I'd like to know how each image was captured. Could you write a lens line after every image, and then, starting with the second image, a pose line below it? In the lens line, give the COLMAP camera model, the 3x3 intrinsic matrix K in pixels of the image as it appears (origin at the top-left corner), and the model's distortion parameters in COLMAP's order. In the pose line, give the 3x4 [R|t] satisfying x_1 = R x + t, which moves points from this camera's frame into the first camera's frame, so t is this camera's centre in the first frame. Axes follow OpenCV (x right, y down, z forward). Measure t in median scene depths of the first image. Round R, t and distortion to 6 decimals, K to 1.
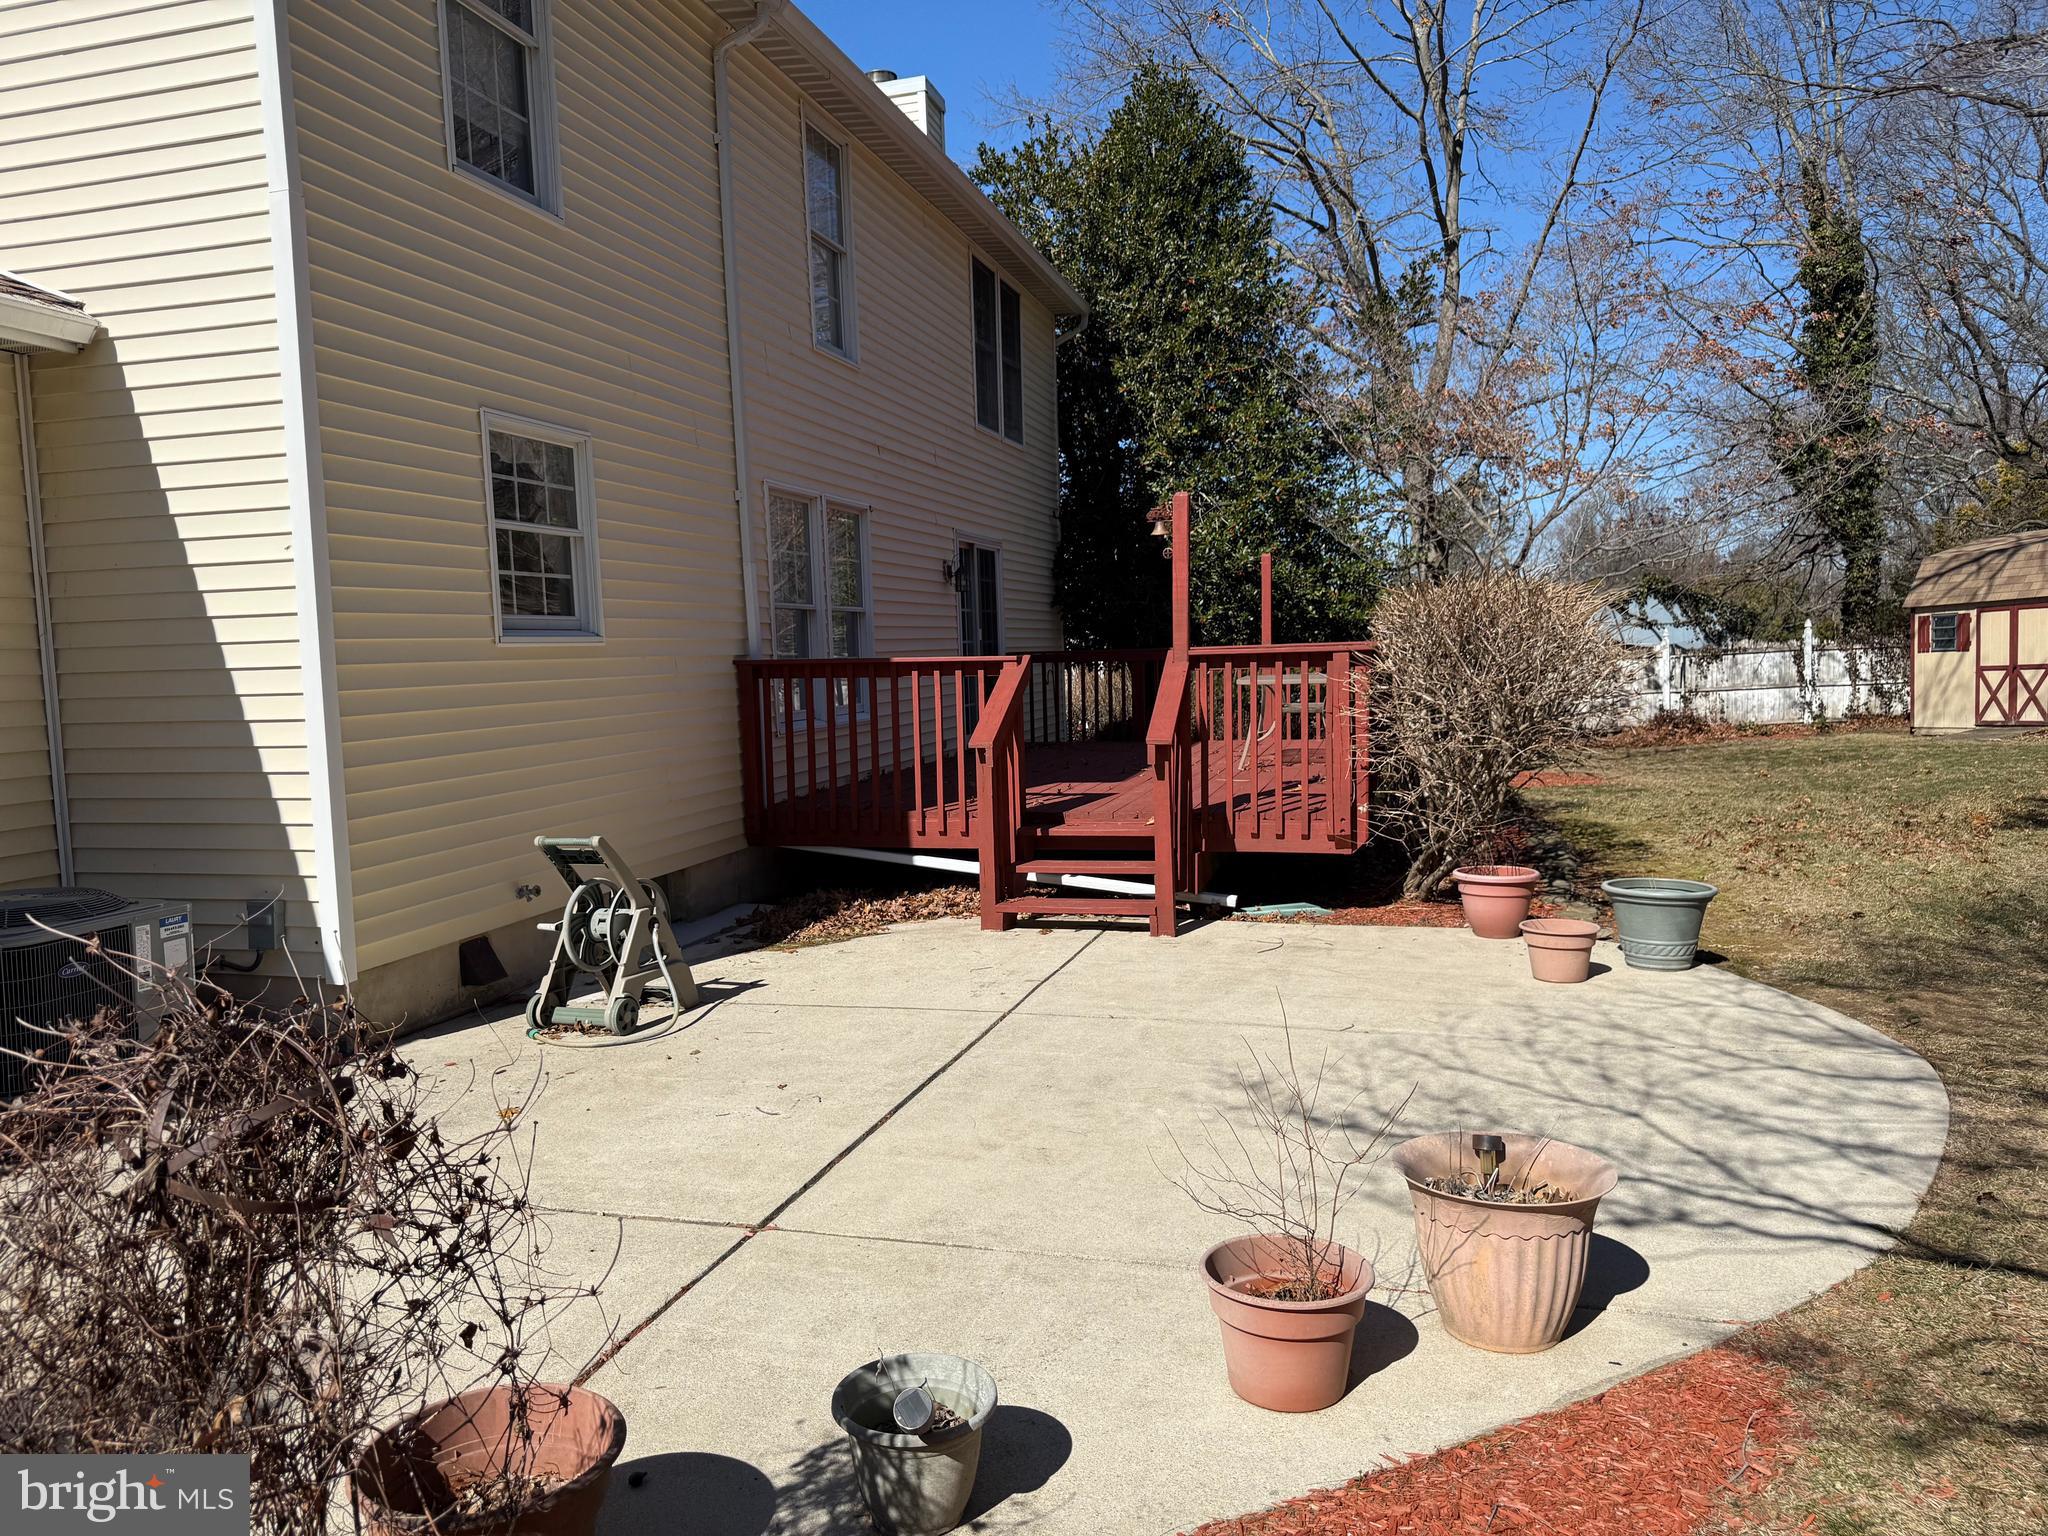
lens RADIAL K [[1451.4, 0, 1037.9], [0, 1451.4, 768.5], [0, 0, 1]] dist [0.050625, -0.052399]
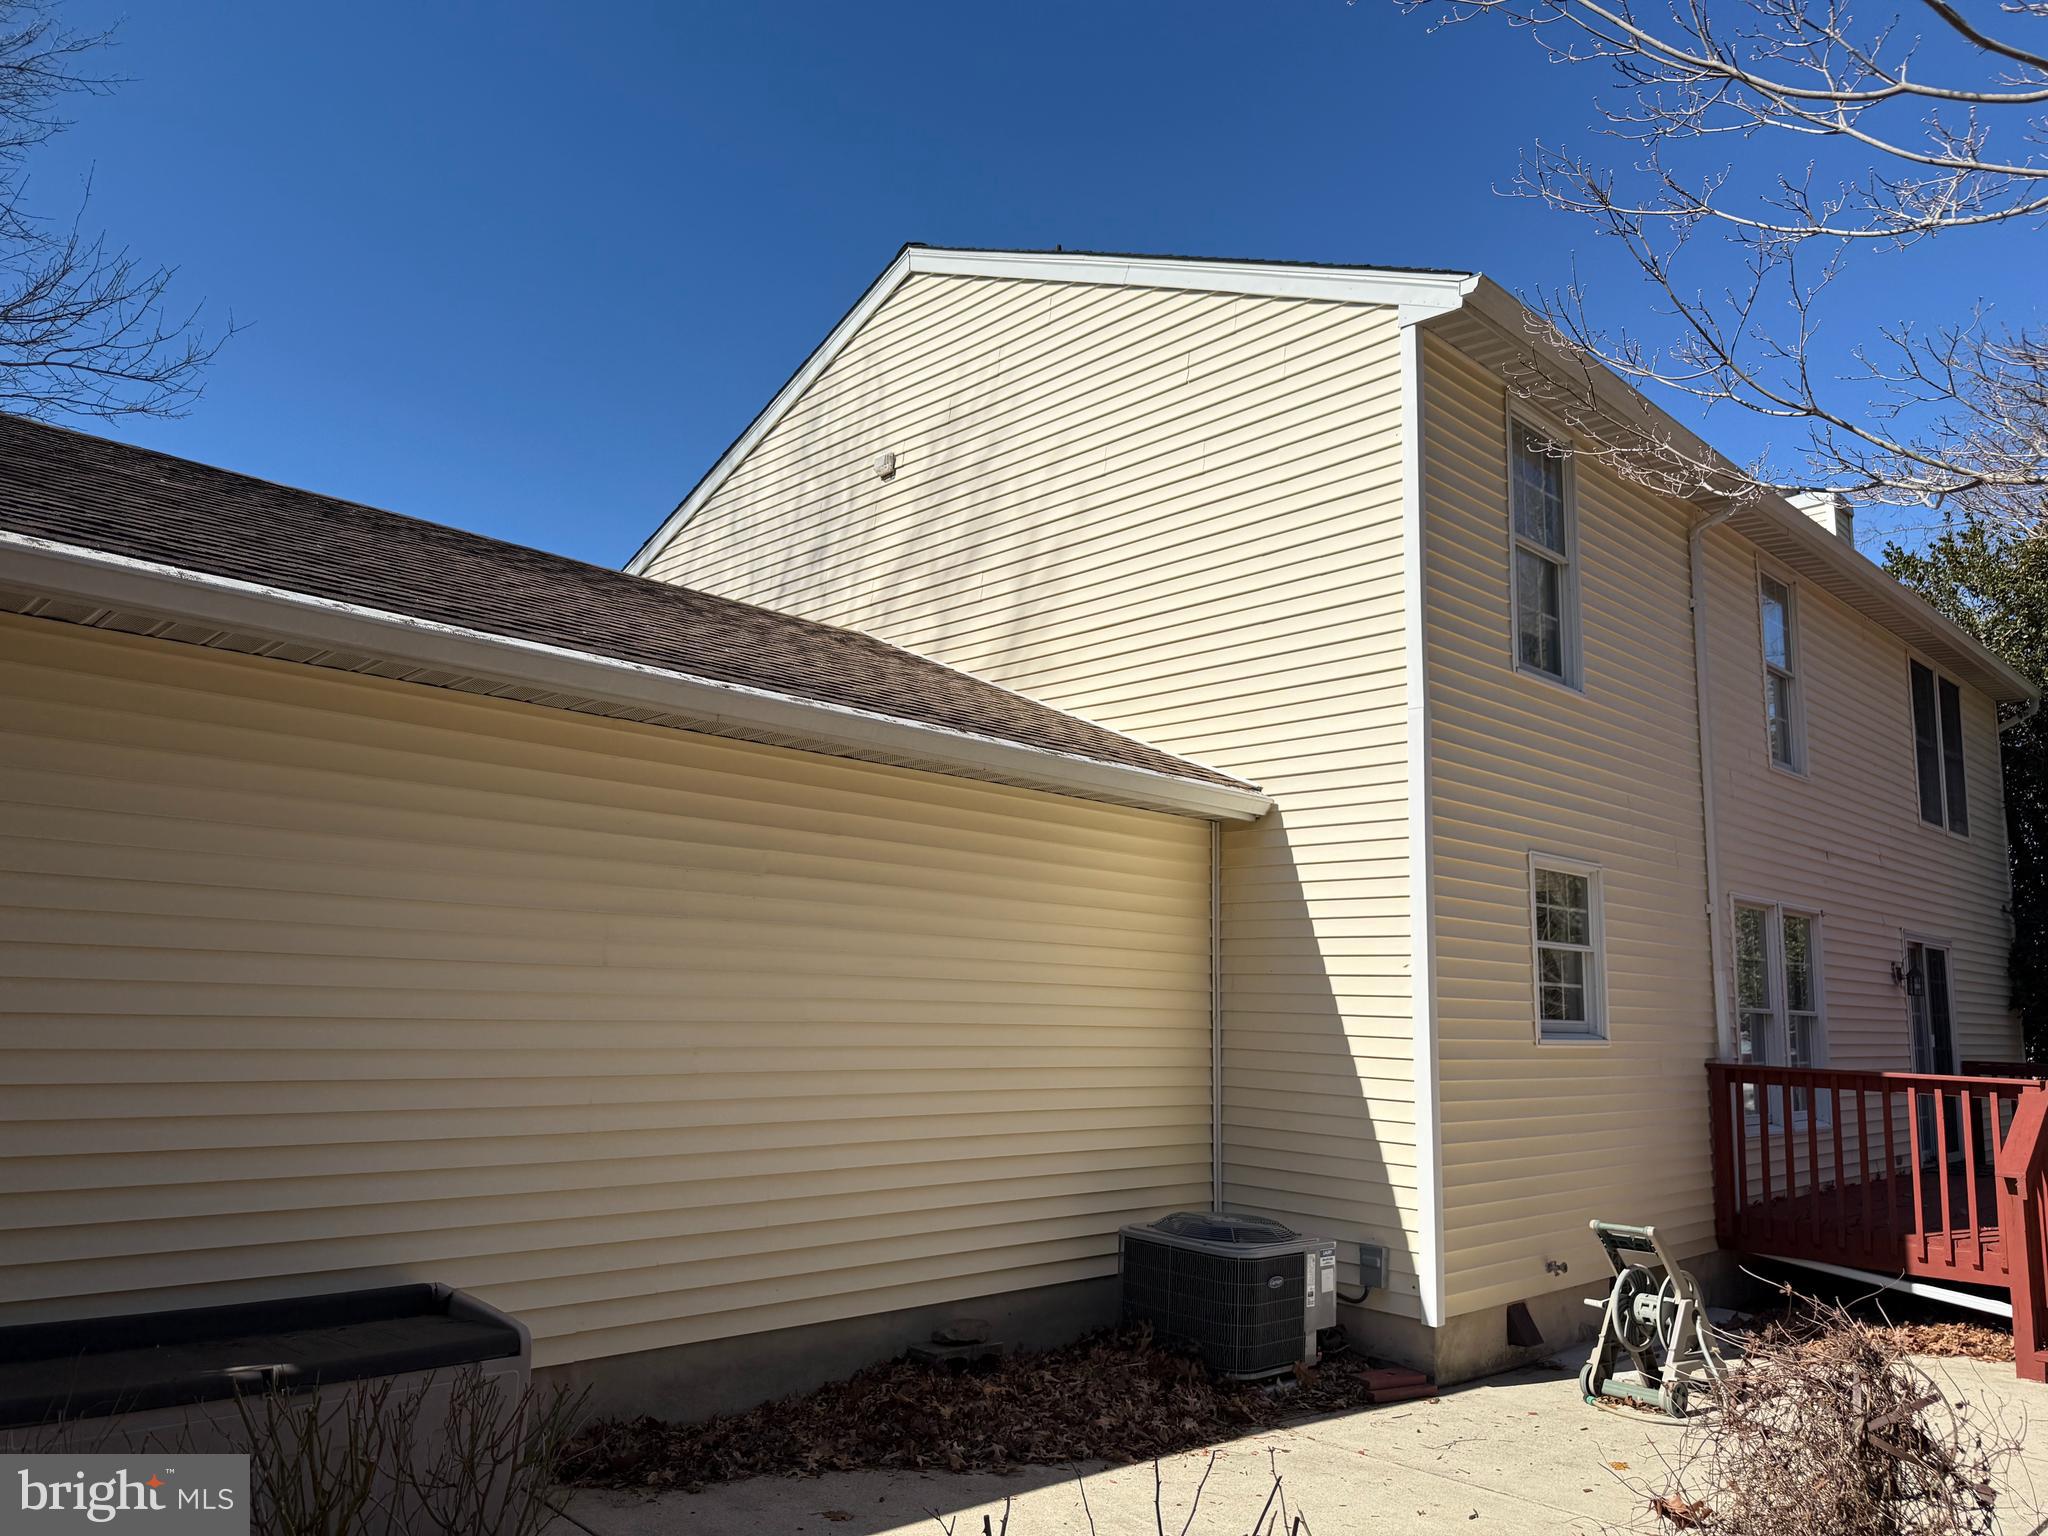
lens RADIAL K [[1451.4, 0, 1027.7], [0, 1451.4, 773.1], [0, 0, 1]] dist [0.050625, -0.052399]
pose [[0.858707, -0.029191, -0.511634, -0.080852], [-0.094497, 0.972237, -0.214070, -0.004656], [0.503678, 0.232172, 0.832108, -0.185403]]
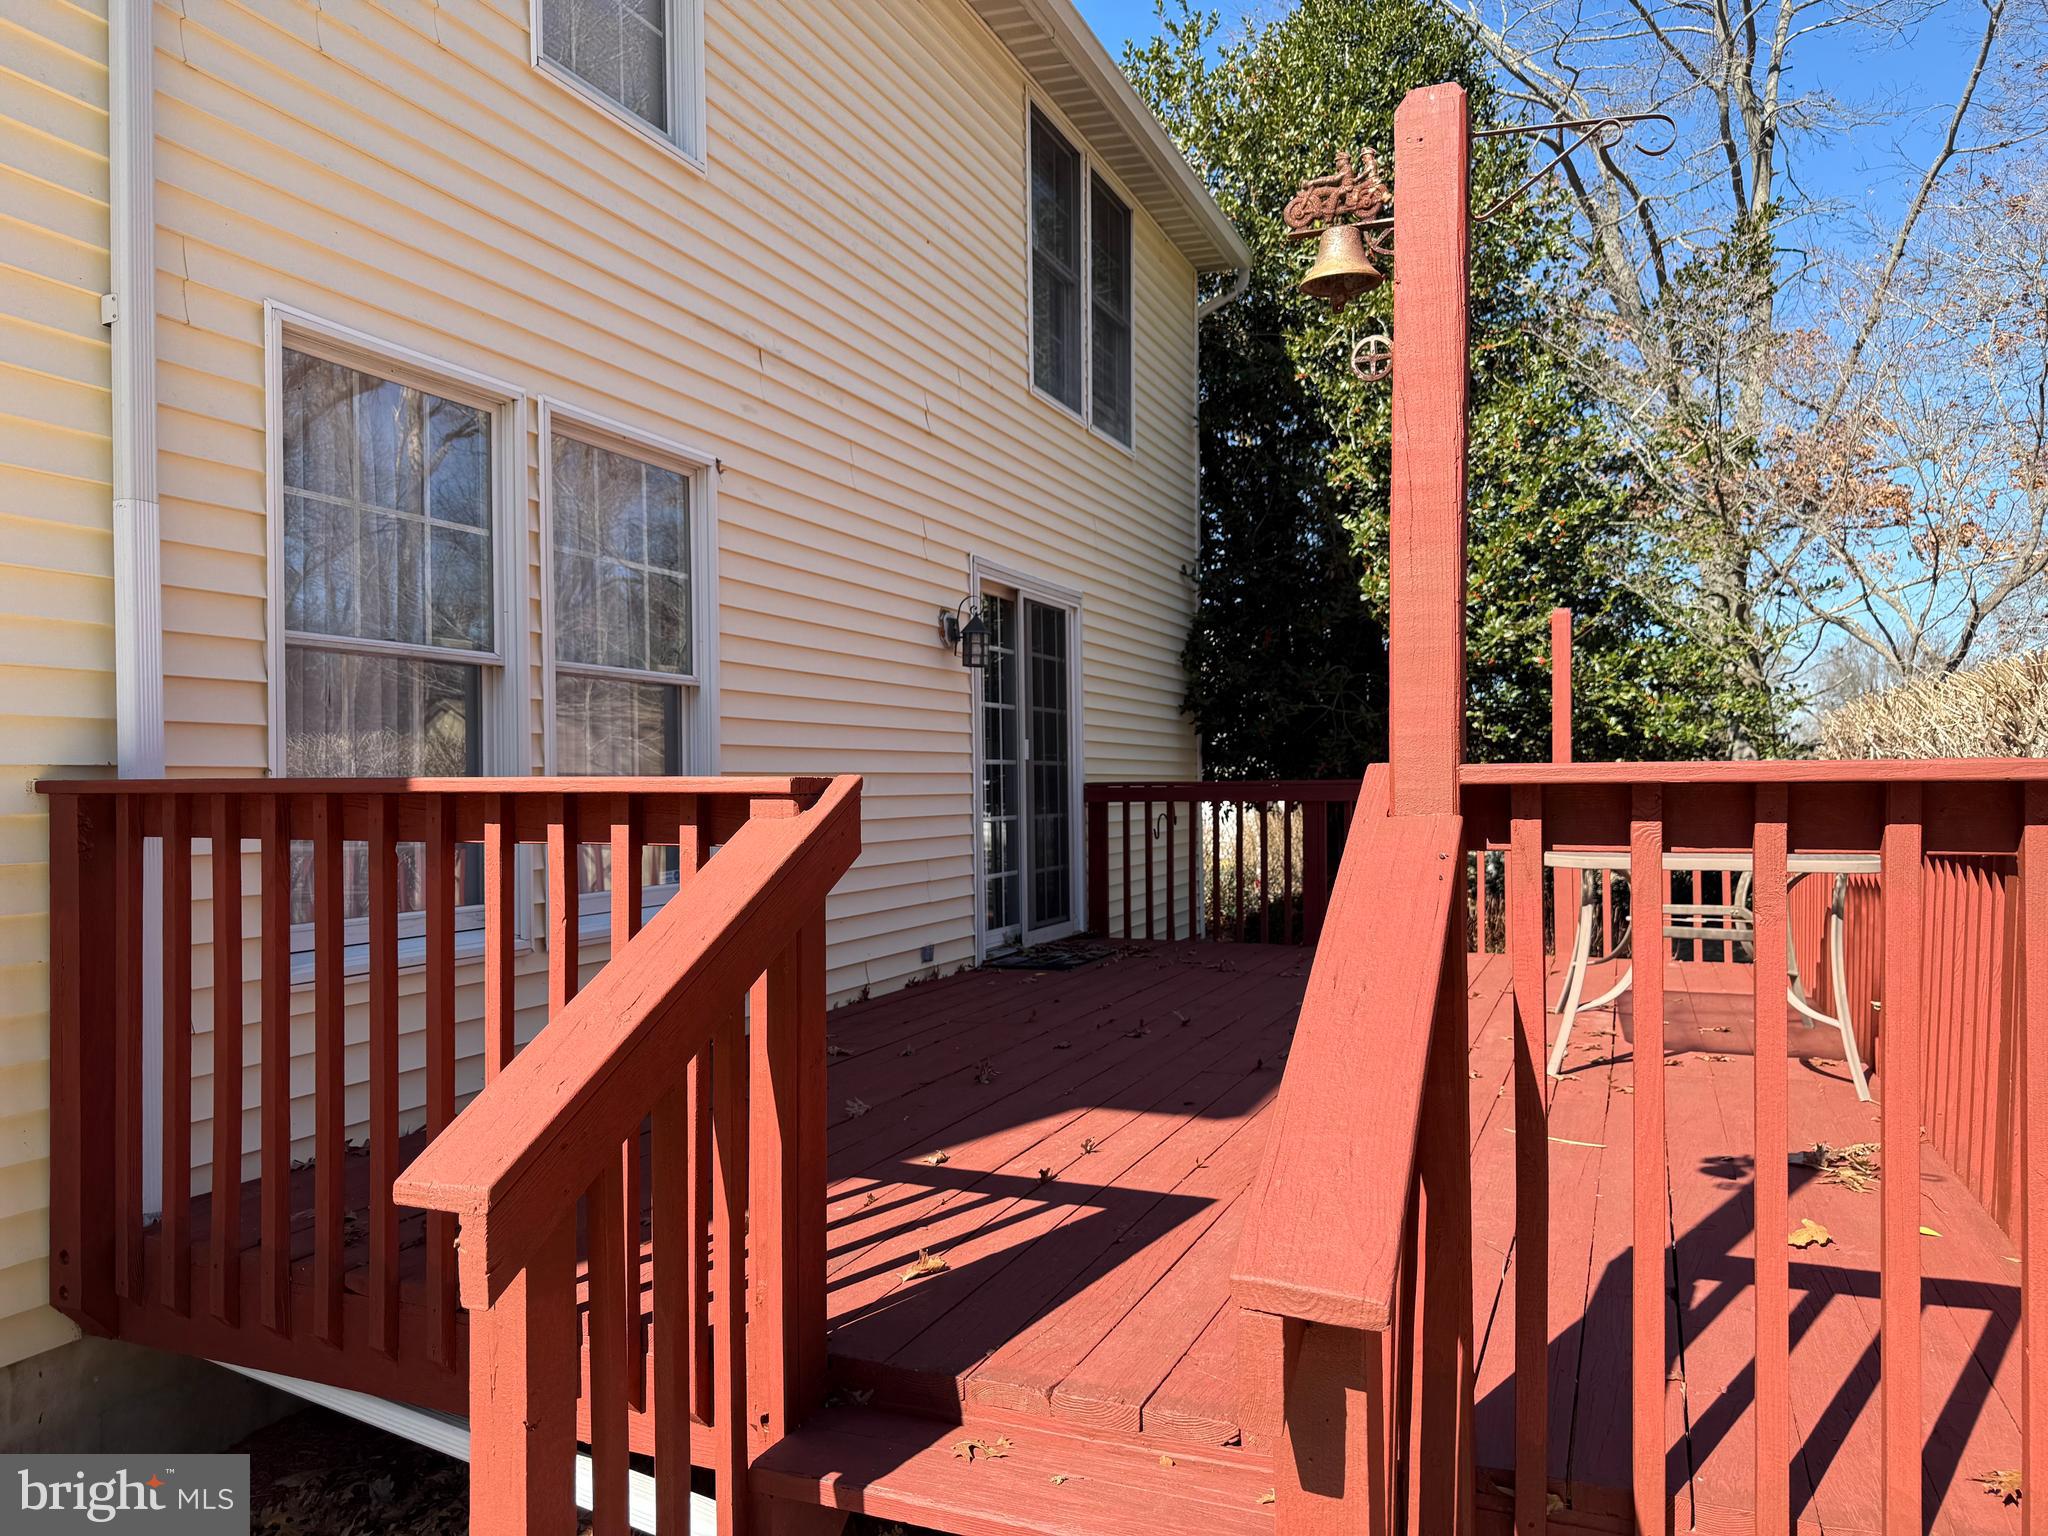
lens RADIAL K [[1451.4, 0, 1032.4], [0, 1451.4, 790.6], [0, 0, 1]] dist [0.050625, -0.052399]
pose [[0.990325, 0.017473, -0.137664, 0.062849], [-0.028210, 0.996675, -0.076437, -0.053165], [0.135871, 0.079581, 0.987525, 0.697954]]
